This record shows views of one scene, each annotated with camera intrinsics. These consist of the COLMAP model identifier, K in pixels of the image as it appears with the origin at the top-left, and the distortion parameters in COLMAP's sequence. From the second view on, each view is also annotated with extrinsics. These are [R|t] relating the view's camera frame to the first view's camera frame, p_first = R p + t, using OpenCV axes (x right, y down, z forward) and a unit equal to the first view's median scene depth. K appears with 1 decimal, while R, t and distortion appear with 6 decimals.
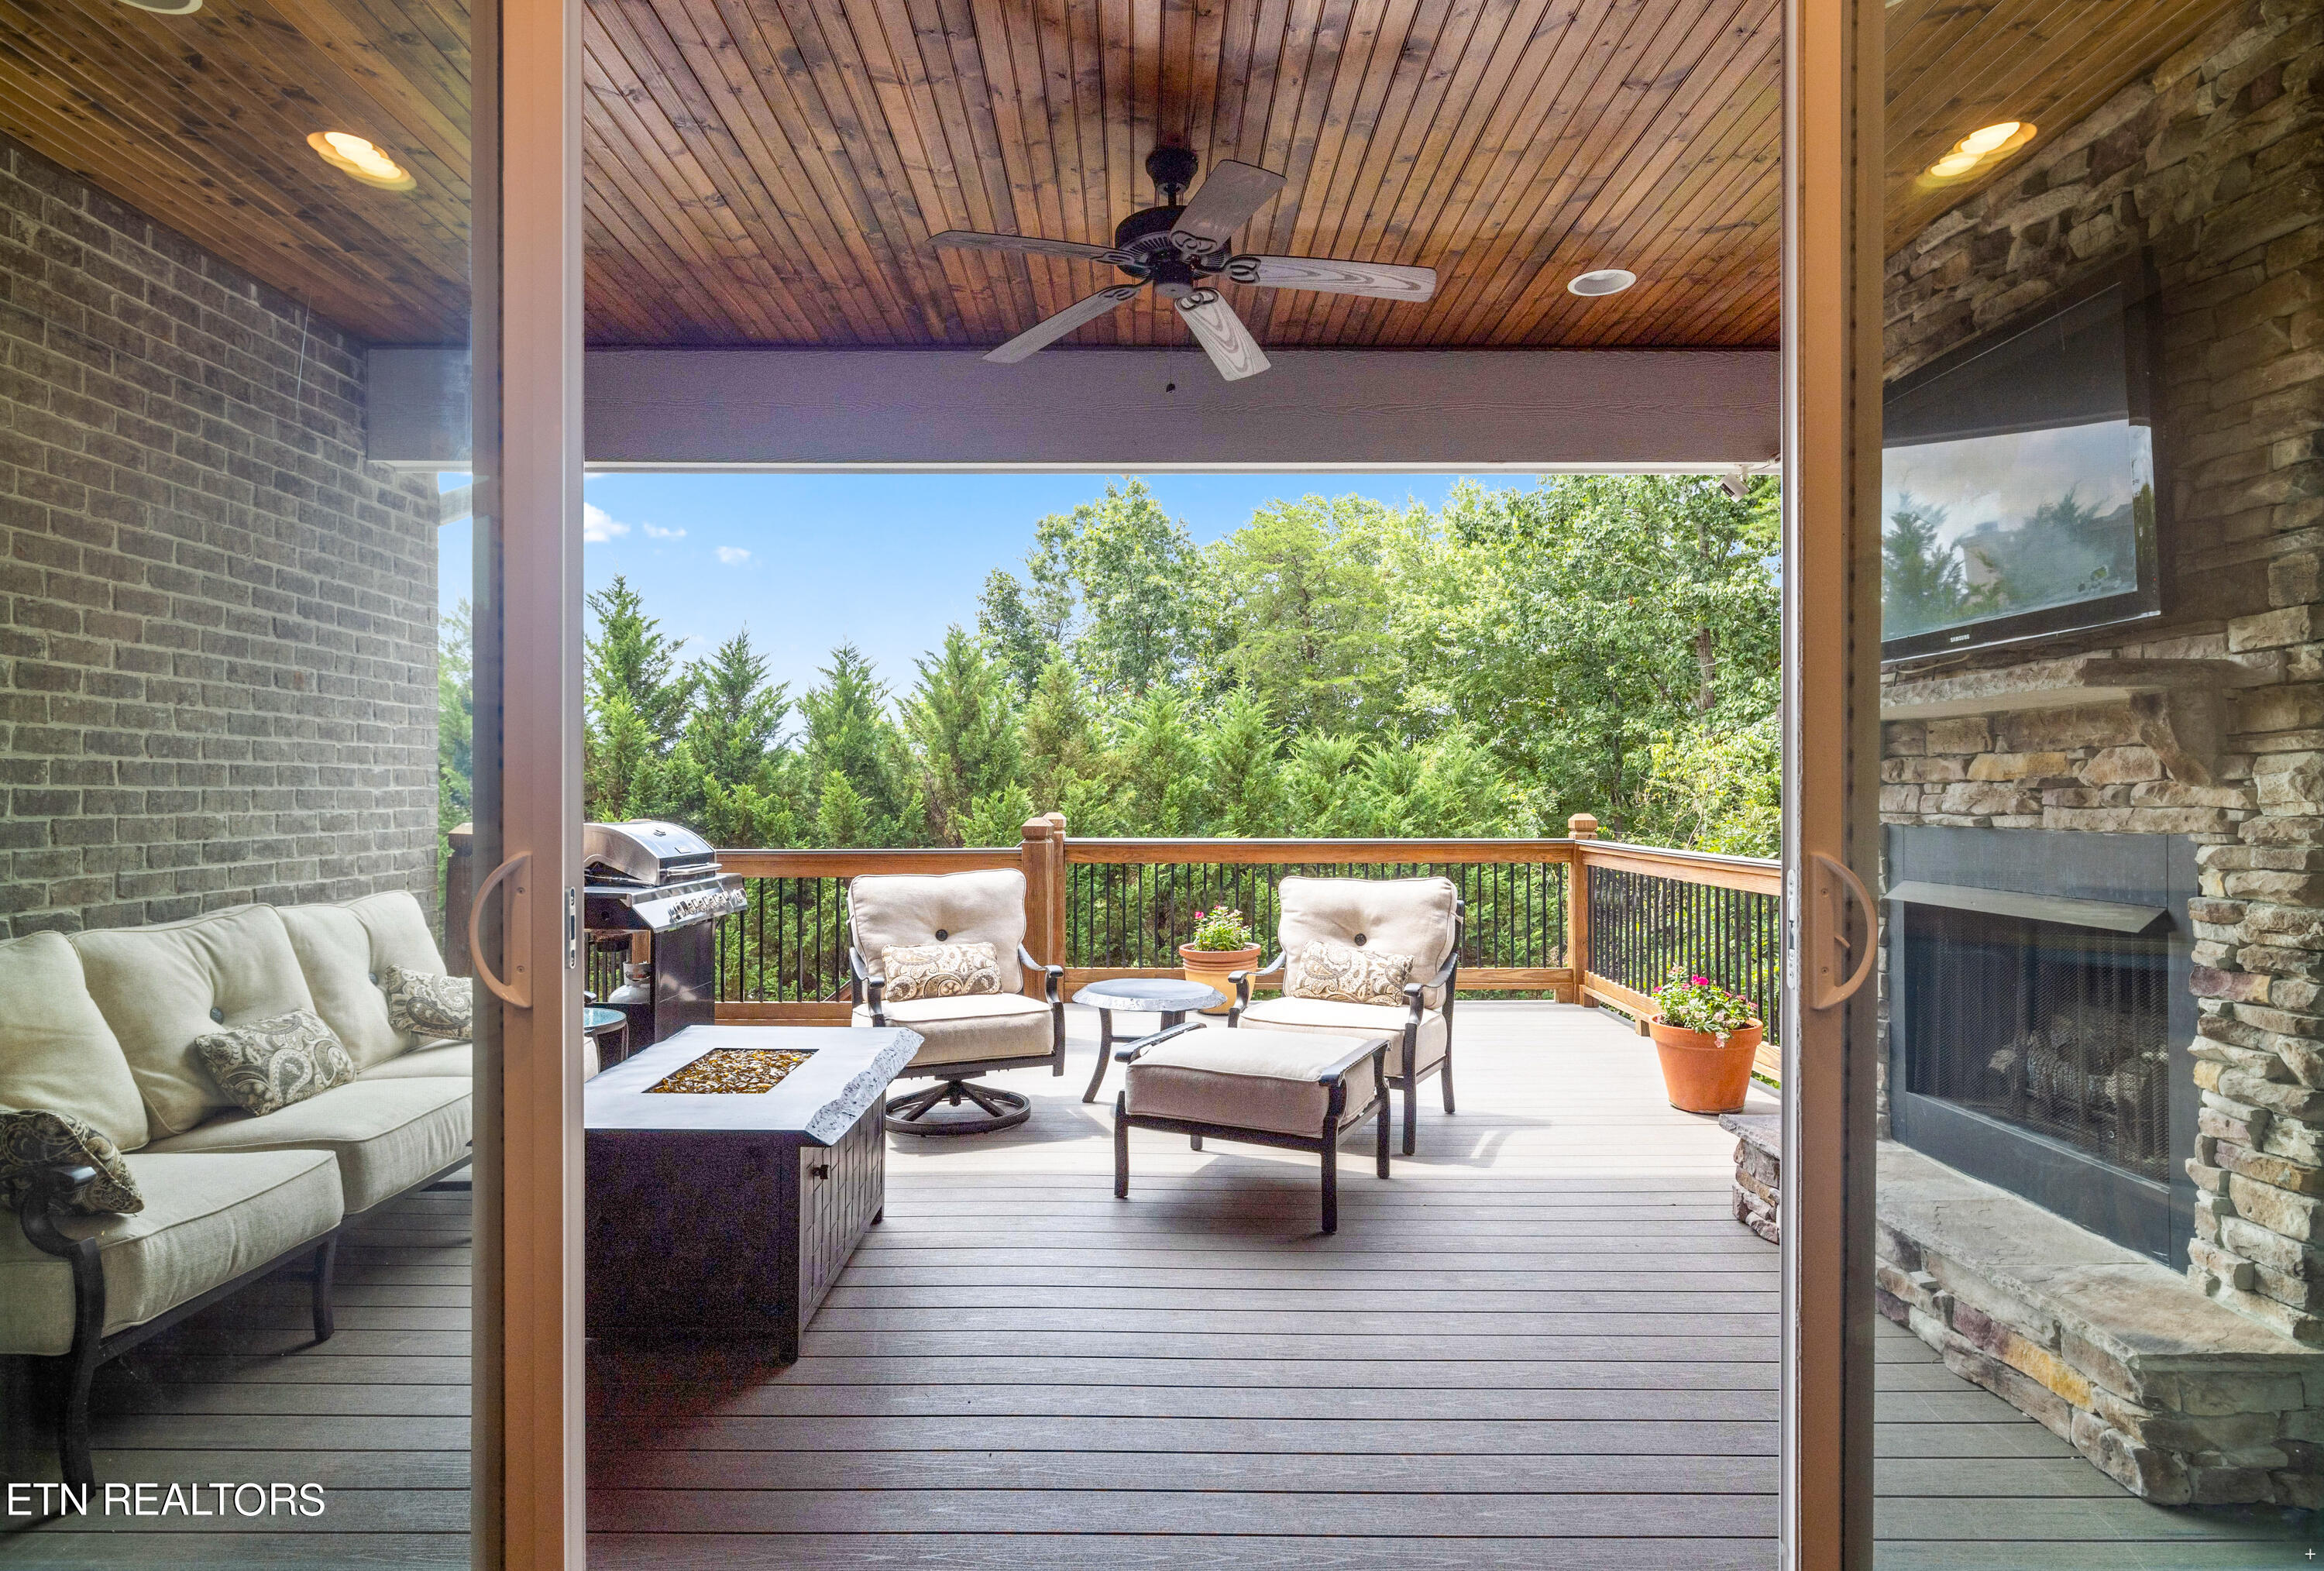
lens RADIAL K [[1297.8, 0, 1177.3], [0, 1297.8, 795.3], [0, 0, 1]] dist [0.003278, 0.001632]
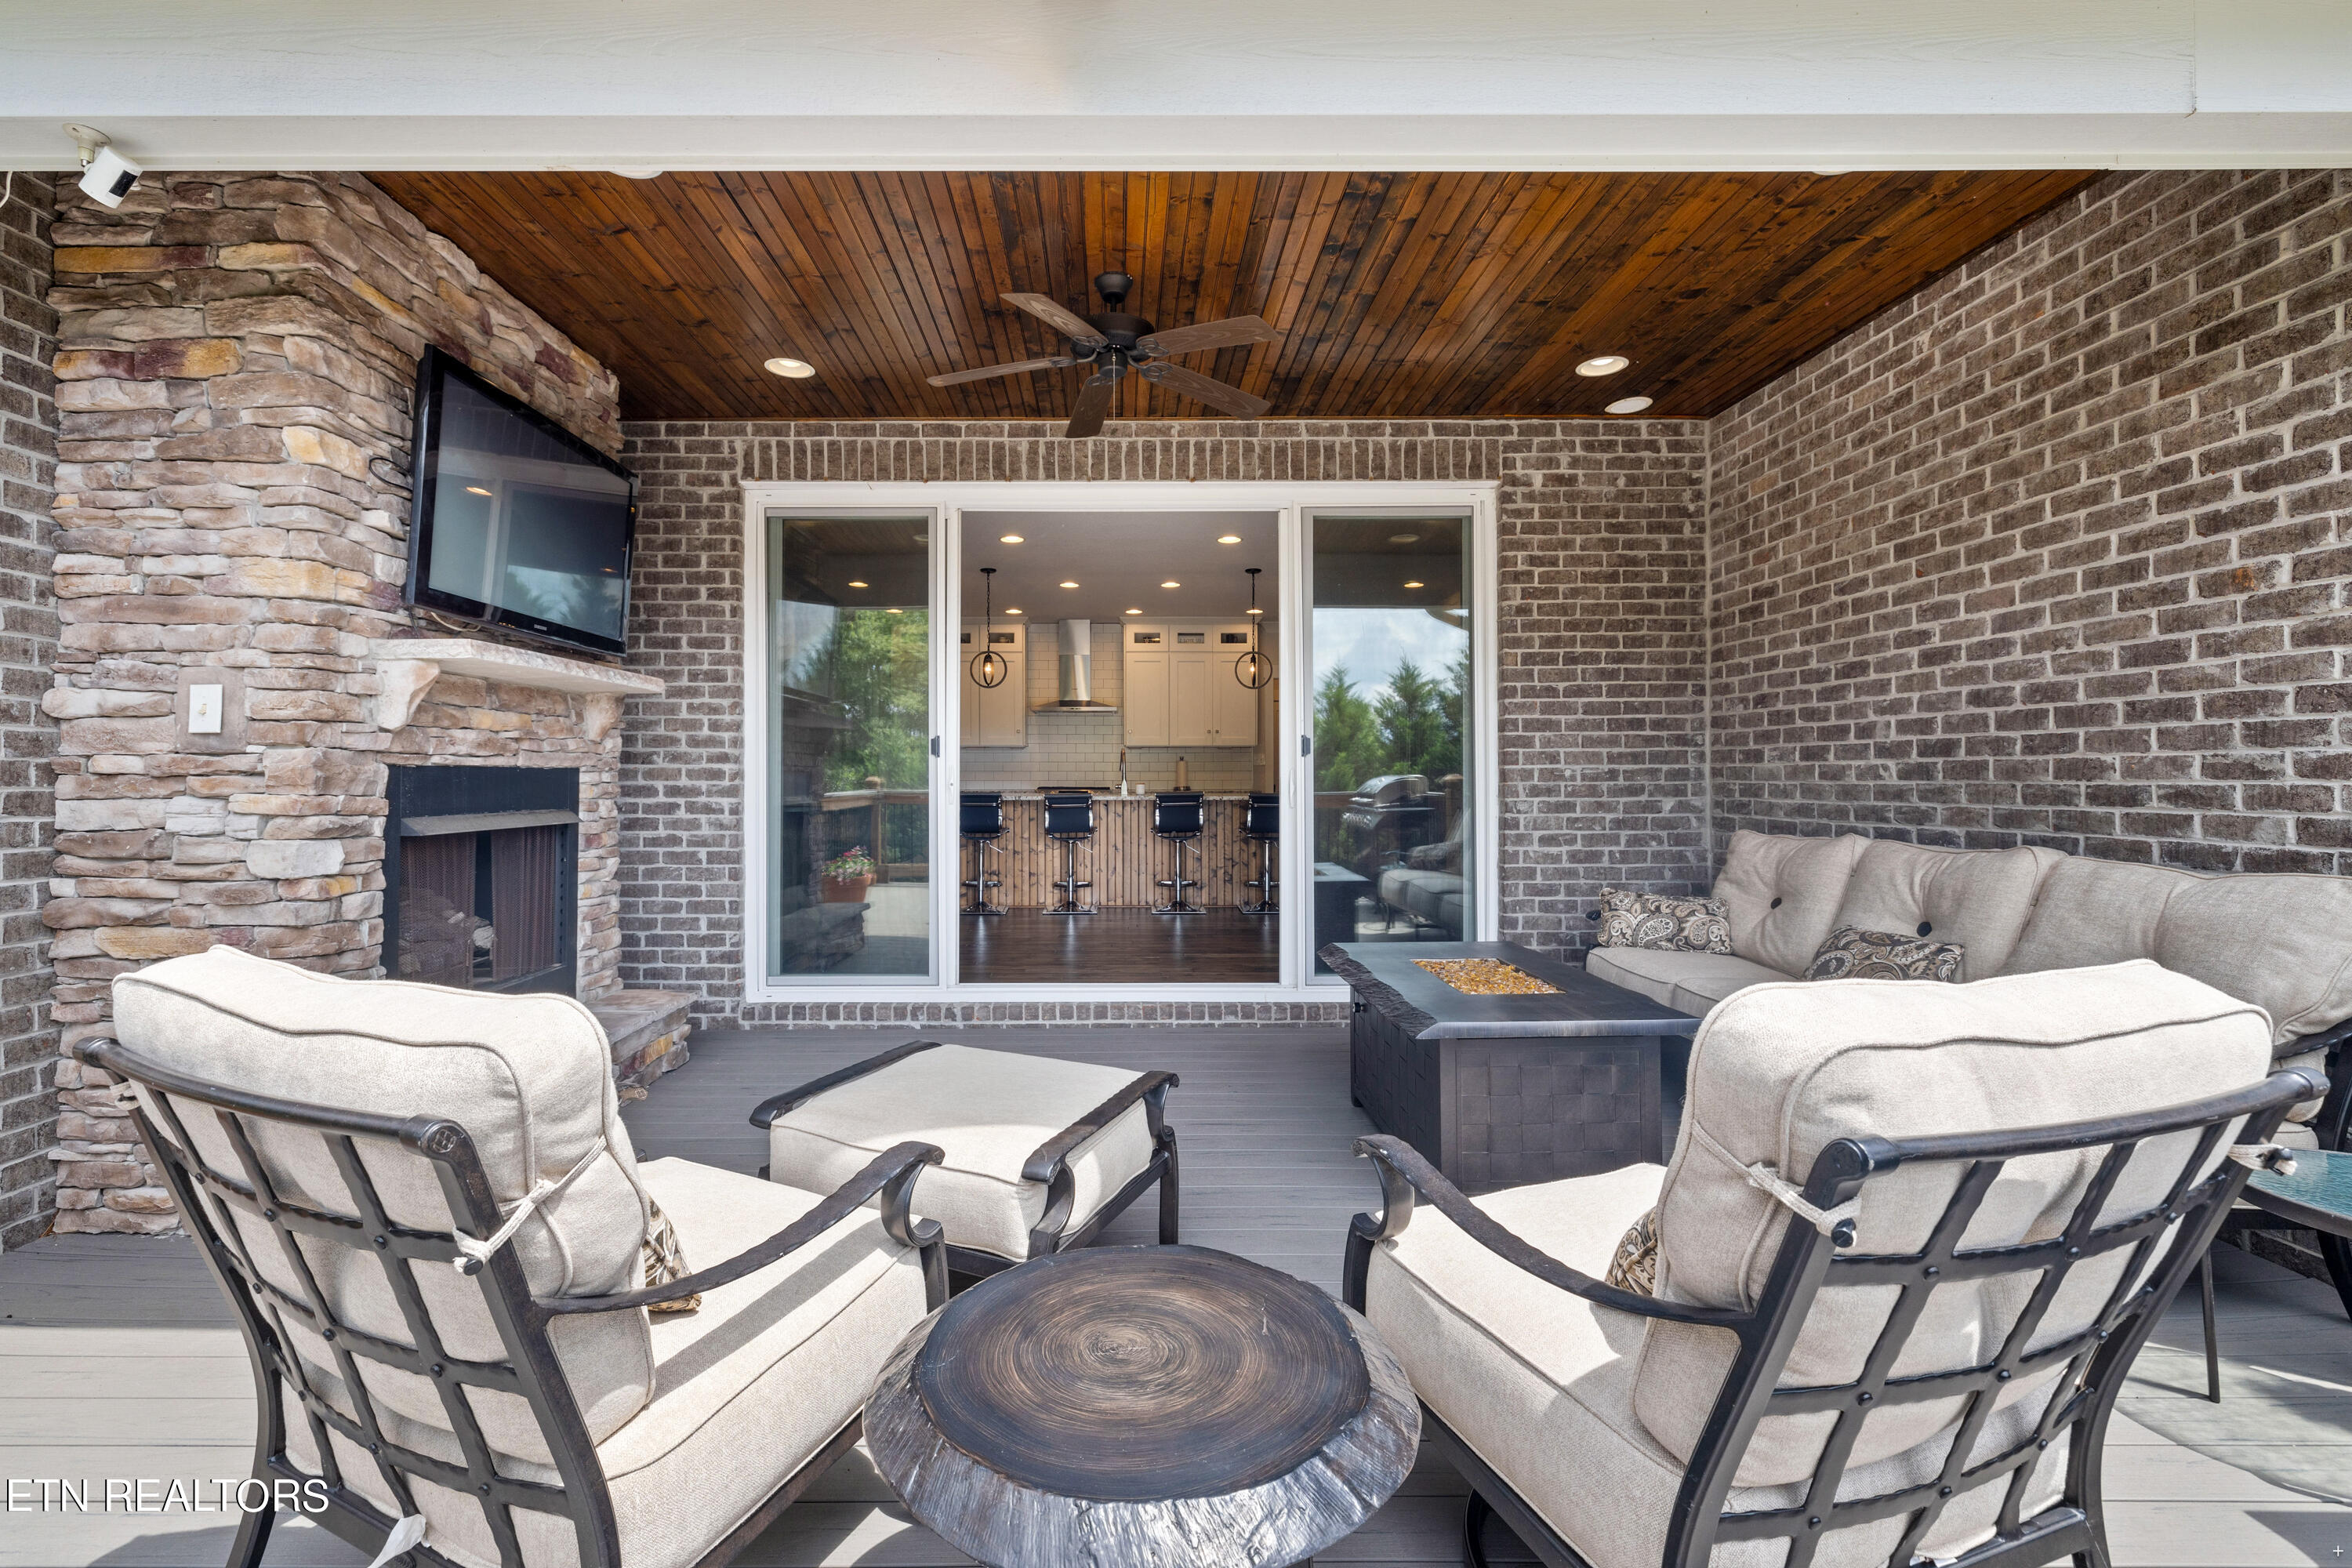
lens RADIAL K [[998.1, 0, 1168.2], [0, 998.1, 778.0], [0, 0, 1]] dist [0.002846, 0.000132]
pose [[-0.999908, -0.000316, -0.013580, -0.030496], [-0.000343, 0.999998, 0.001977, 0.022099], [0.013580, 0.001982, -0.999906, 1.275888]]
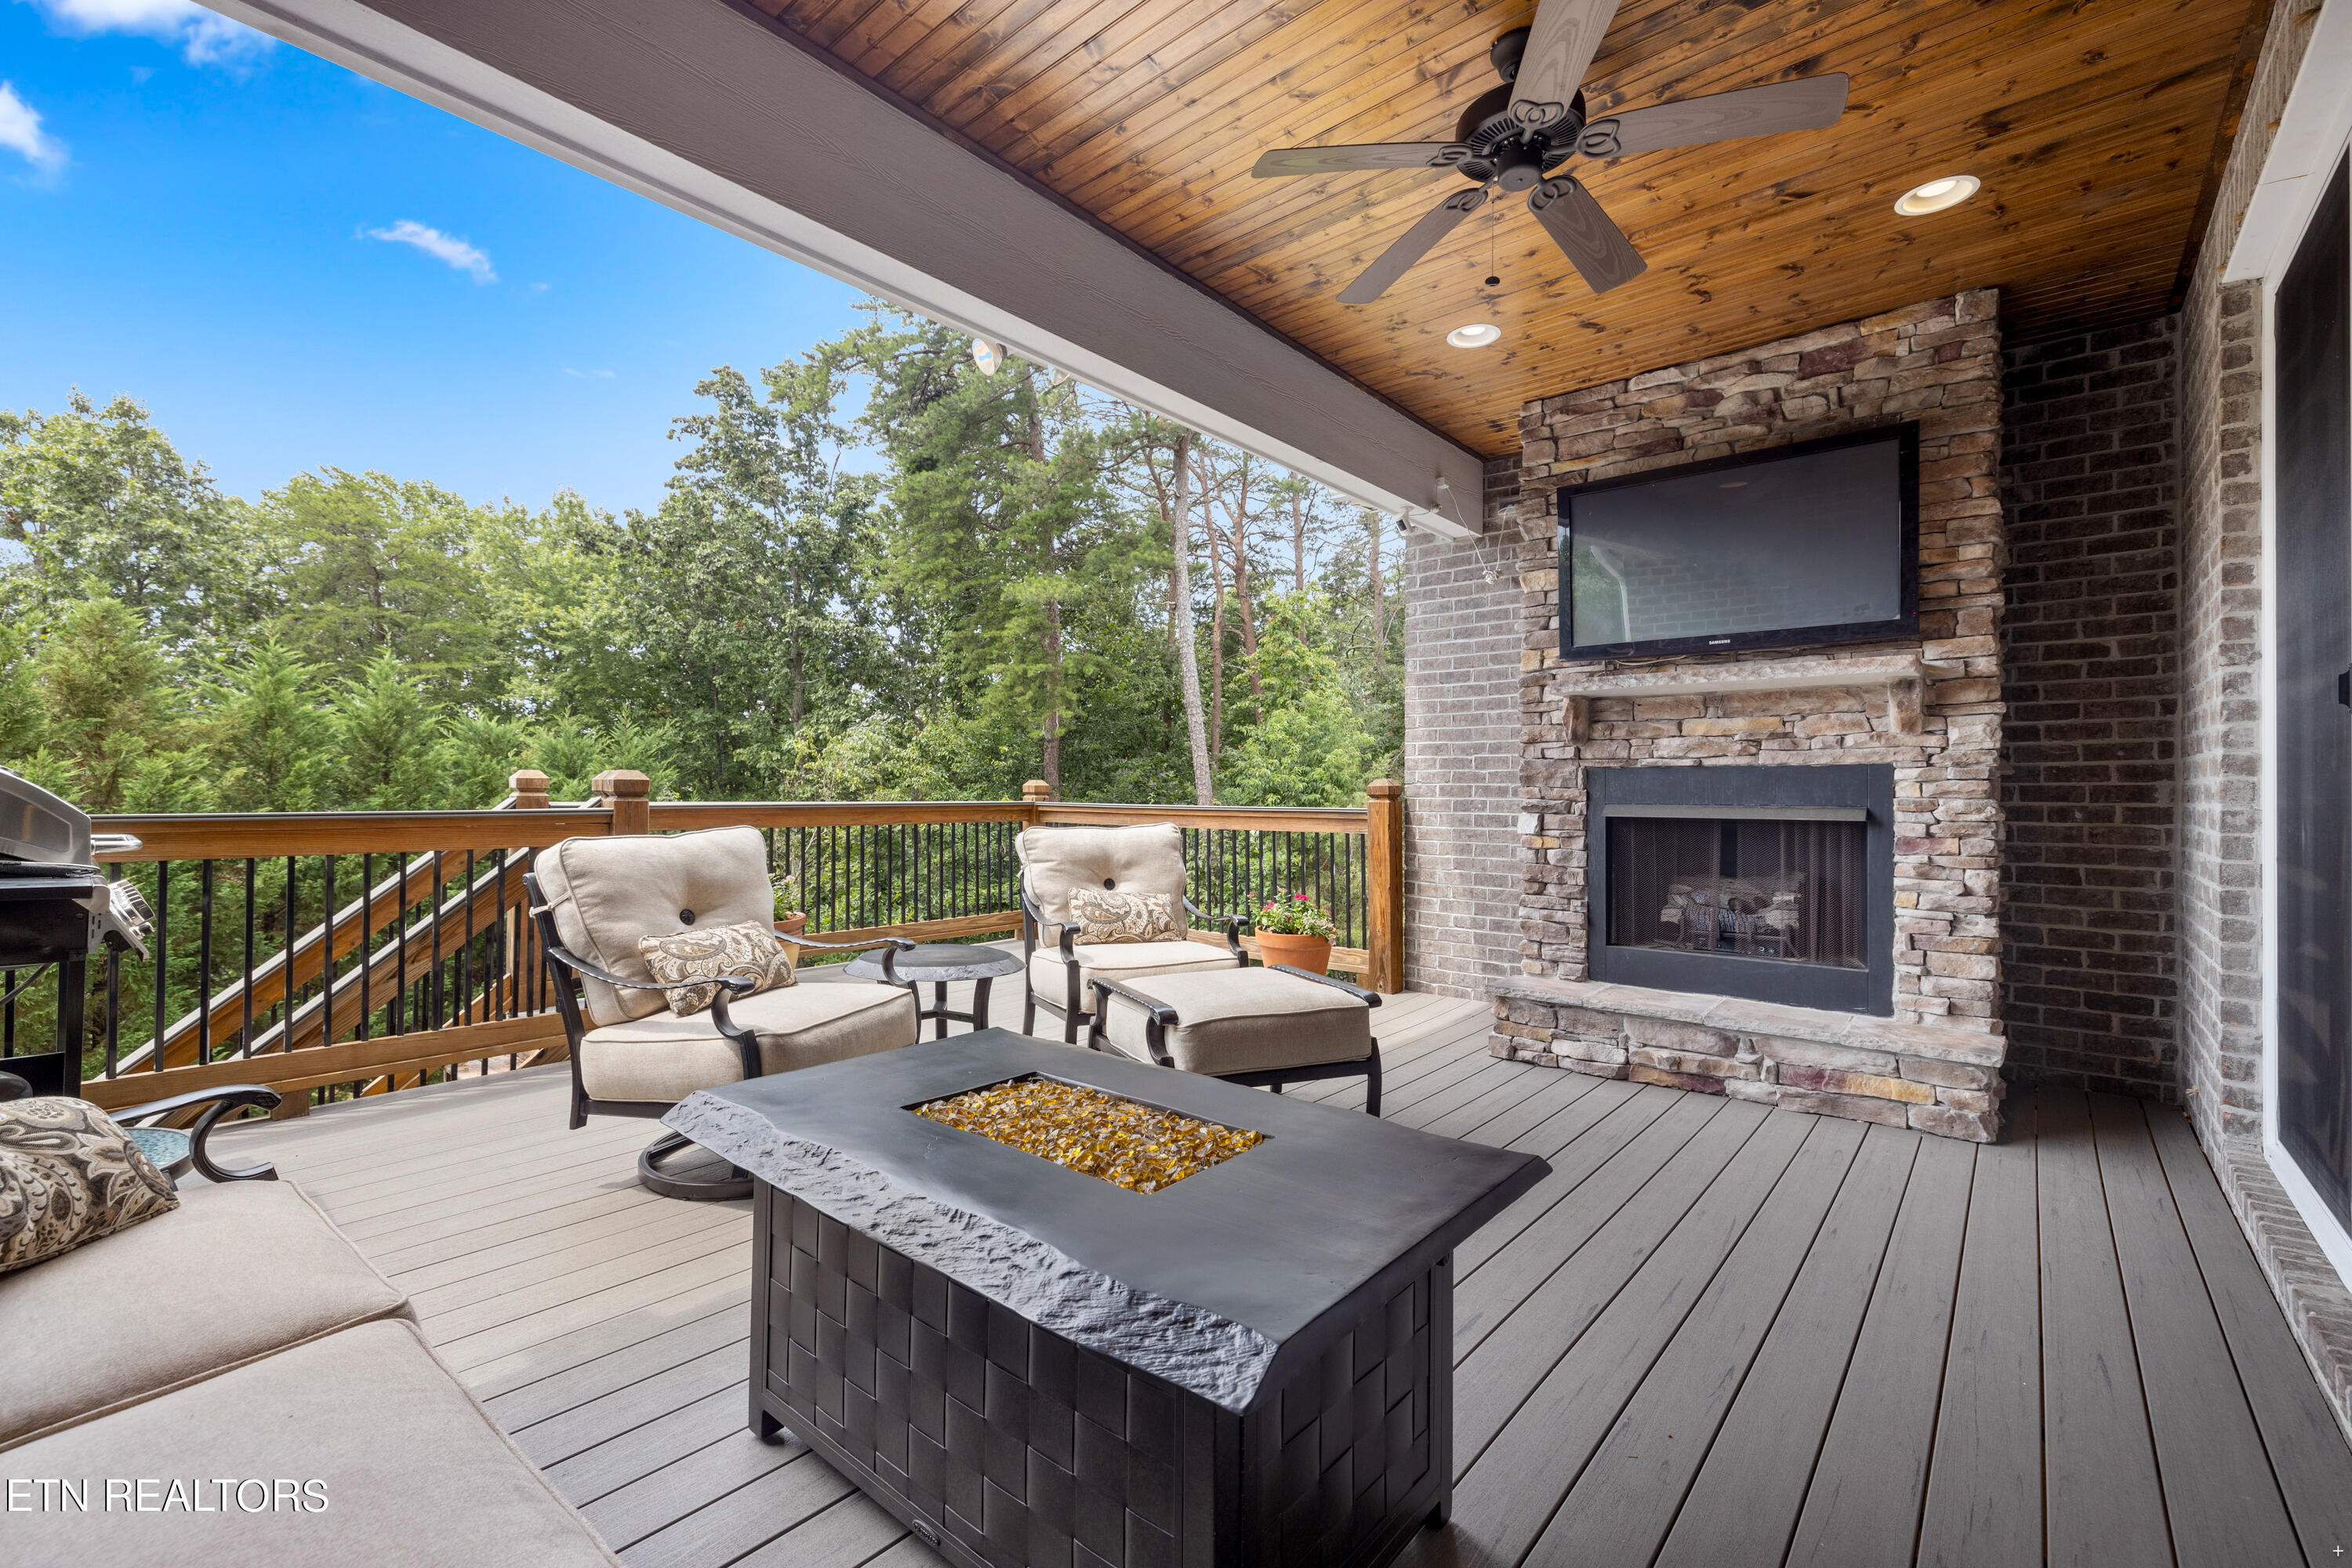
lens RADIAL K [[998.1, 0, 1175.1], [0, 998.1, 780.7], [0, 0, 1]] dist [0.002846, 0.000132]
pose [[0.653074, 0.012387, 0.757193, -0.446883], [-0.003633, 0.999906, -0.013225, 0.038848], [-0.757285, 0.005886, 0.653058, 0.439919]]
